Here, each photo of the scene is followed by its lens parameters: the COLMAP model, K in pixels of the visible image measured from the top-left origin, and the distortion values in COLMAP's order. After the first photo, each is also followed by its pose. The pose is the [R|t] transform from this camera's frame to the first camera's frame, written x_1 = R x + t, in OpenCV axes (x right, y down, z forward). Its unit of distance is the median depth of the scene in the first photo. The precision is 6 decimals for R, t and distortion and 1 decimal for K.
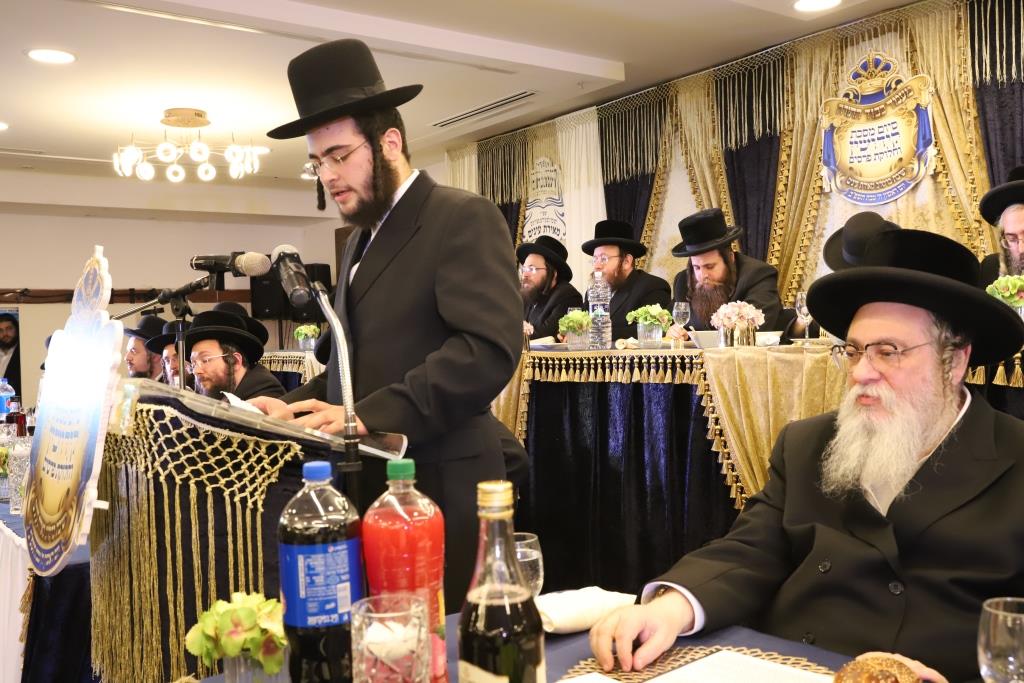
lens RADIAL K [[1015.6, 0, 510.9], [0, 1015.6, 353.0], [0, 0, 1]] dist [0.023402, 0.000000]
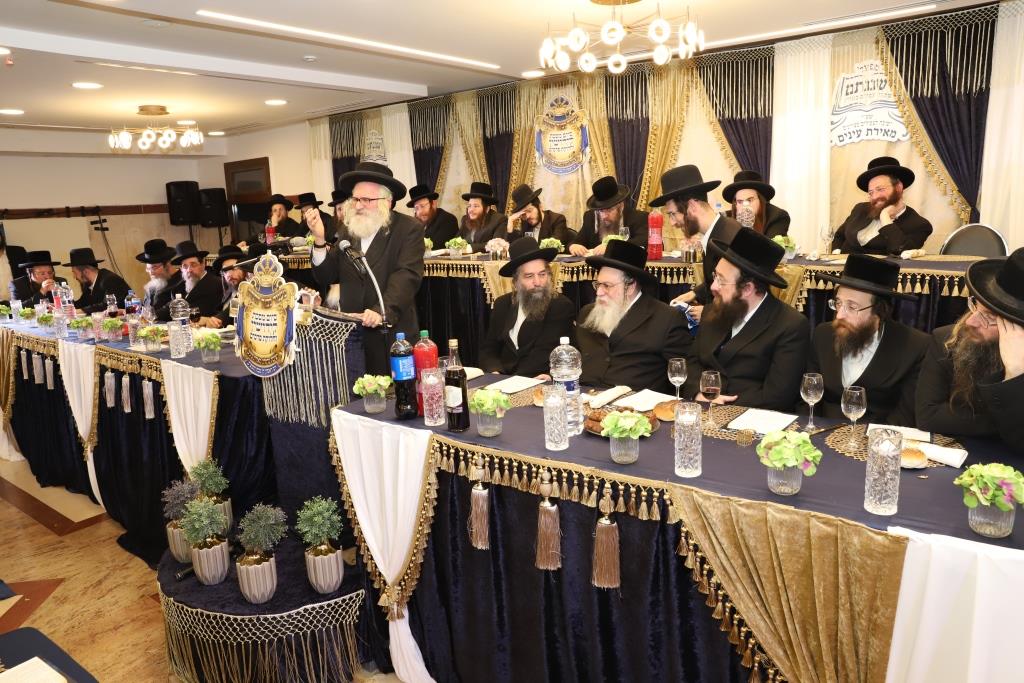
lens RADIAL K [[729.7, 0, 509.4], [0, 729.7, 342.0], [0, 0, 1]] dist [-0.049543, 0.003878]
pose [[0.964418, -0.054482, 0.258708, -0.156827], [0.011411, 0.986203, 0.165146, -0.086746], [-0.264137, -0.156317, 0.951734, -0.468994]]
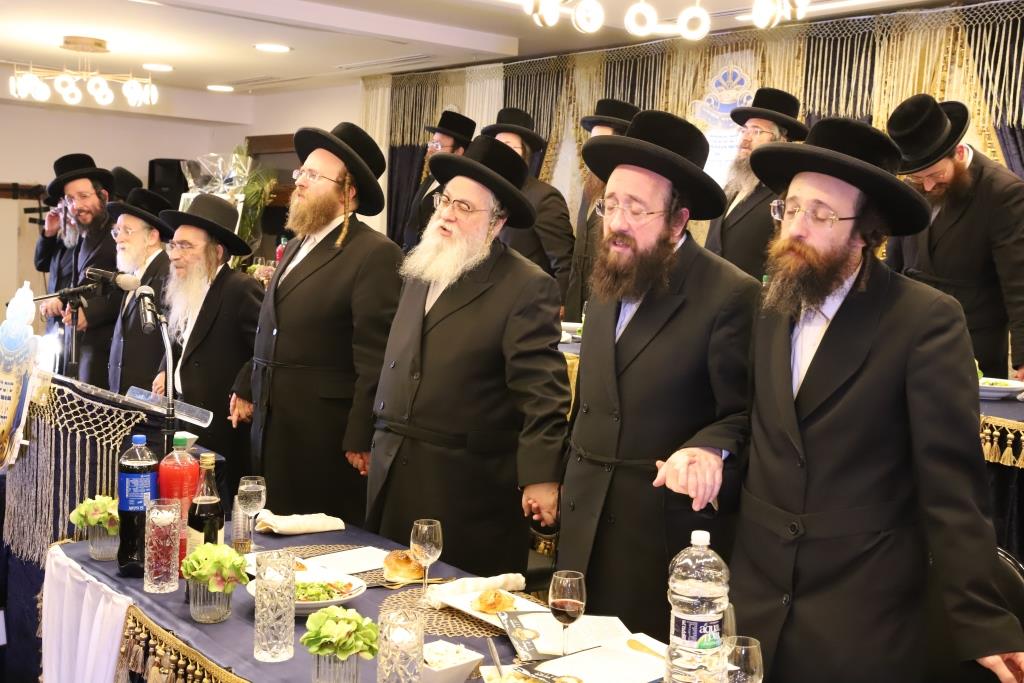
lens RADIAL K [[1314.7, 0, 503.2], [0, 1314.7, 339.8], [0, 0, 1]] dist [0.165998, 0.000000]
pose [[0.996355, 0.084678, 0.010280, 0.171199], [-0.085190, 0.993941, 0.069449, -0.115336], [-0.004337, -0.070072, 0.997533, -0.582380]]
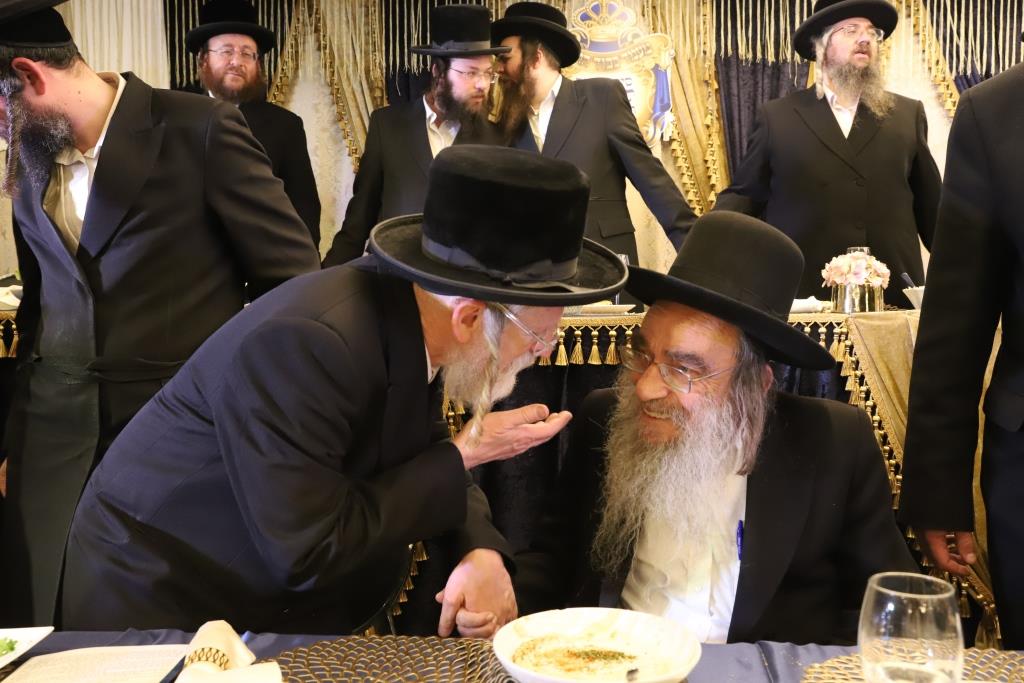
lens RADIAL K [[956.9, 0, 508.3], [0, 956.9, 340.2], [0, 0, 1]] dist [0.003164, 0.000000]
pose [[0.630660, -0.000282, 0.776059, -0.504996], [0.000370, 1.000000, 0.000062, 0.014962], [-0.776059, 0.000248, 0.630660, 0.741788]]
